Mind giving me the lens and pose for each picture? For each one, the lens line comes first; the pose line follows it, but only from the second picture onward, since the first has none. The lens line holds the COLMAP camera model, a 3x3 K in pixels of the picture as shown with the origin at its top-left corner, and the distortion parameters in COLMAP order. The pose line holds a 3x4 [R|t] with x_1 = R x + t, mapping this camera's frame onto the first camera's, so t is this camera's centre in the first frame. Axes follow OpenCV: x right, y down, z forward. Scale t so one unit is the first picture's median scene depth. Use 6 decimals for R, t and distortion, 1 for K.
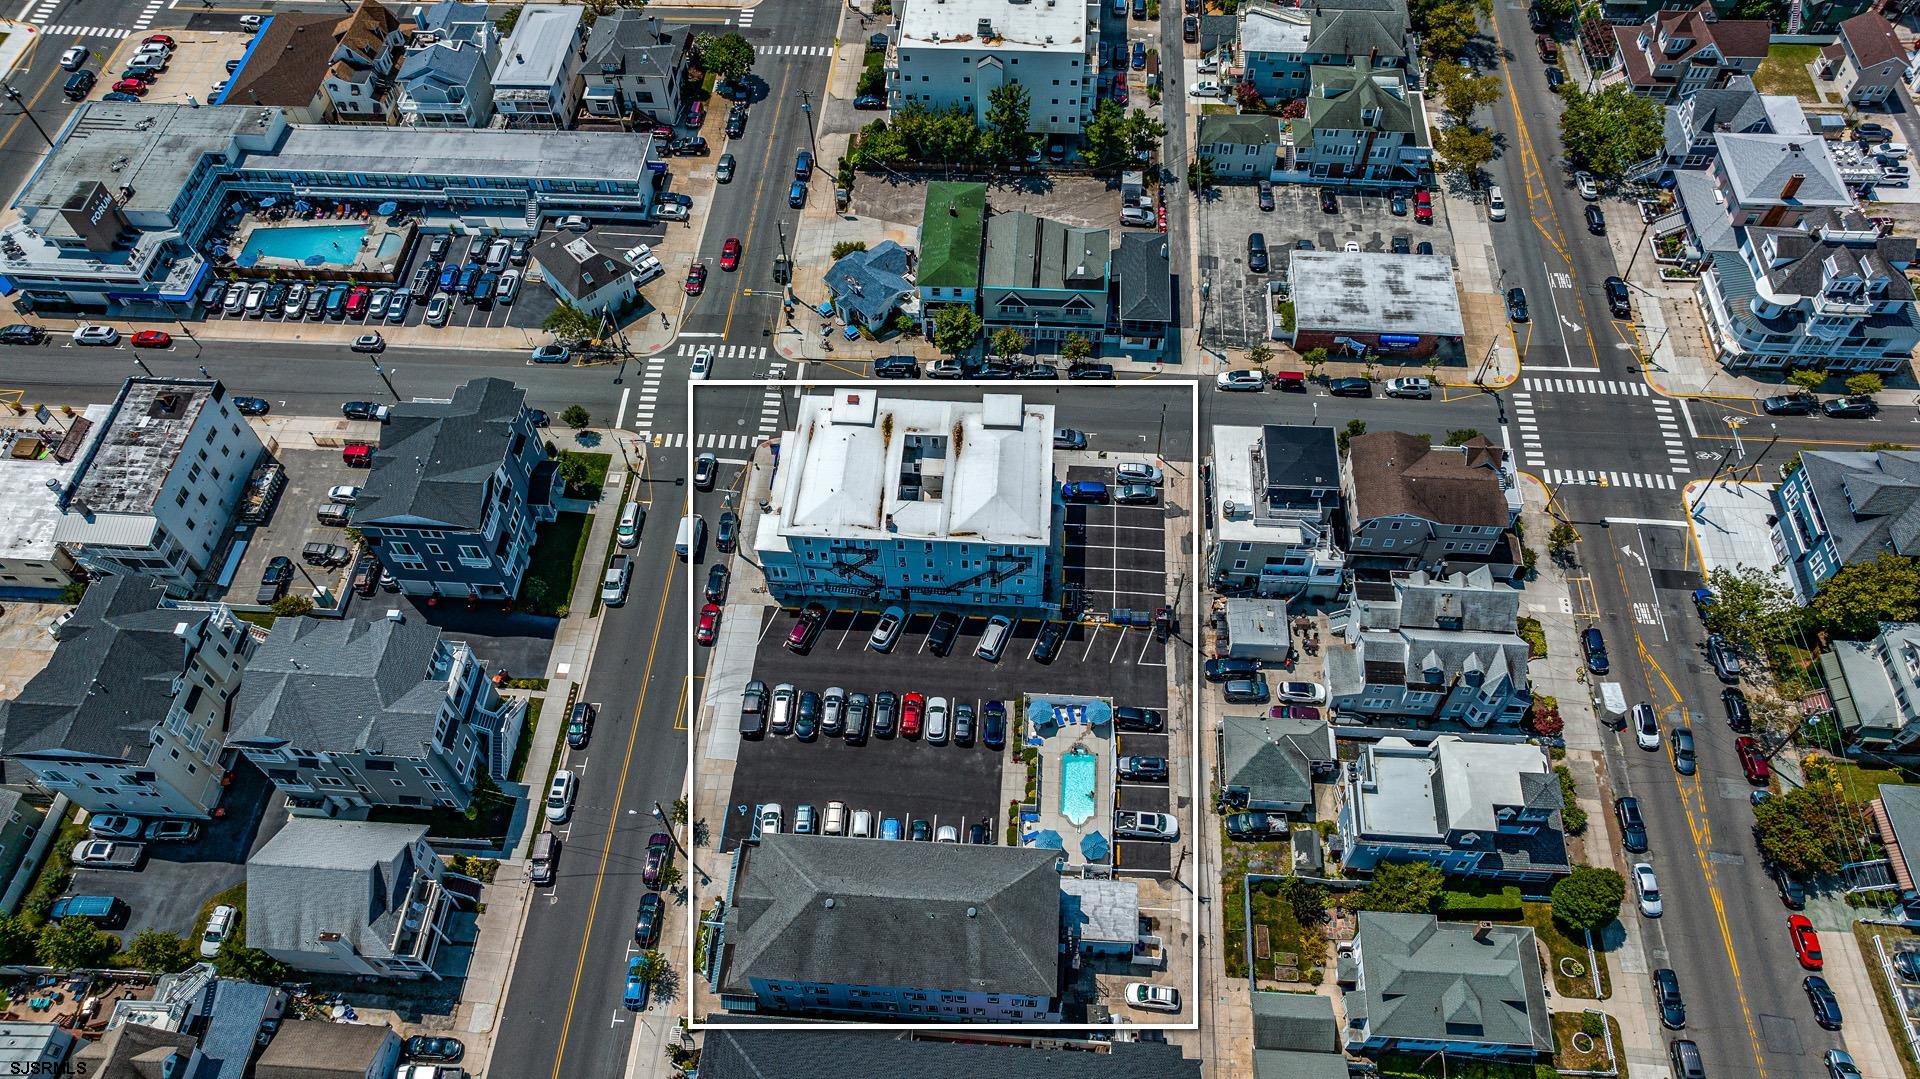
lens RADIAL K [[1353.6, 0, 960.0], [0, 1353.6, 539.5], [0, 0, 1]] dist [-0.027113, 0.028664]
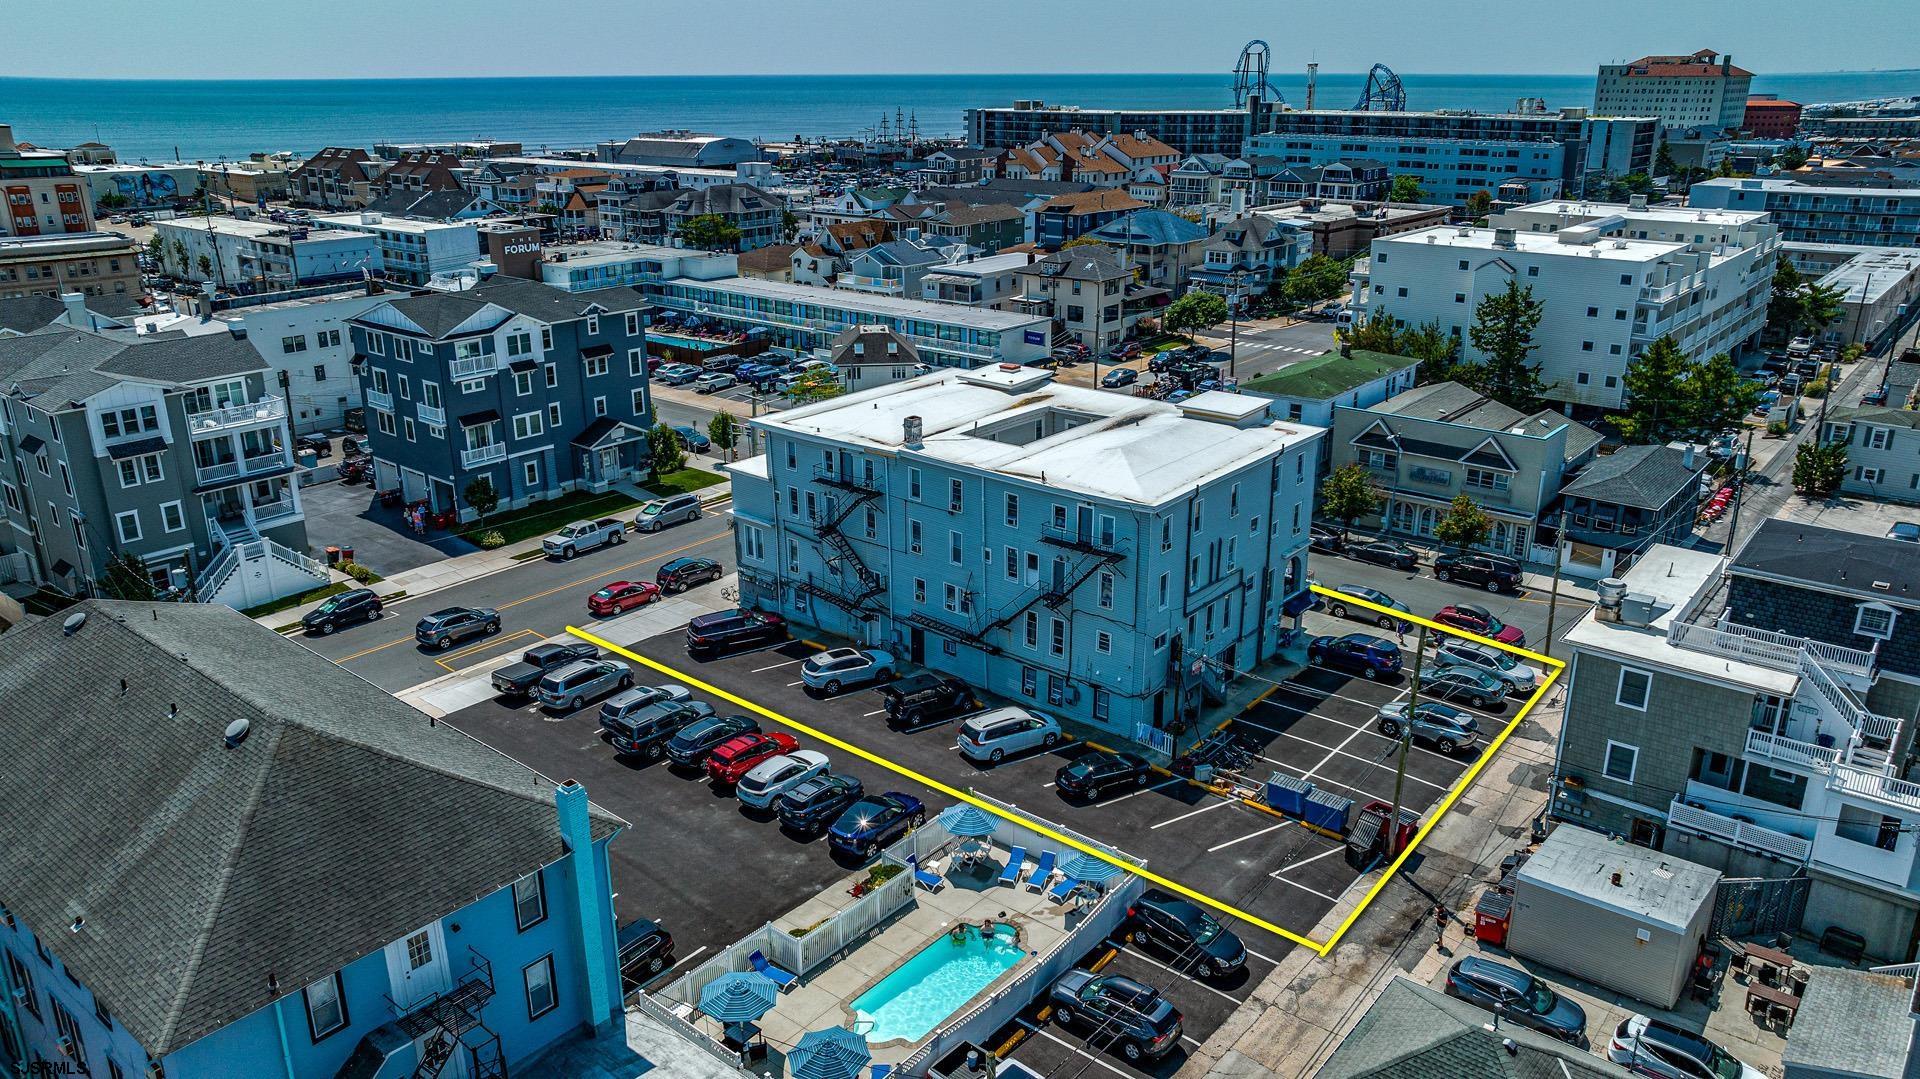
lens RADIAL K [[1353.6, 0, 960.0], [0, 1353.6, 539.5], [0, 0, 1]] dist [-0.027113, 0.028664]
pose [[0.815069, 0.208741, -0.540453, 0.231461], [-0.483049, 0.759893, -0.435001, 0.215532], [0.319884, 0.615621, 0.720198, 0.572920]]
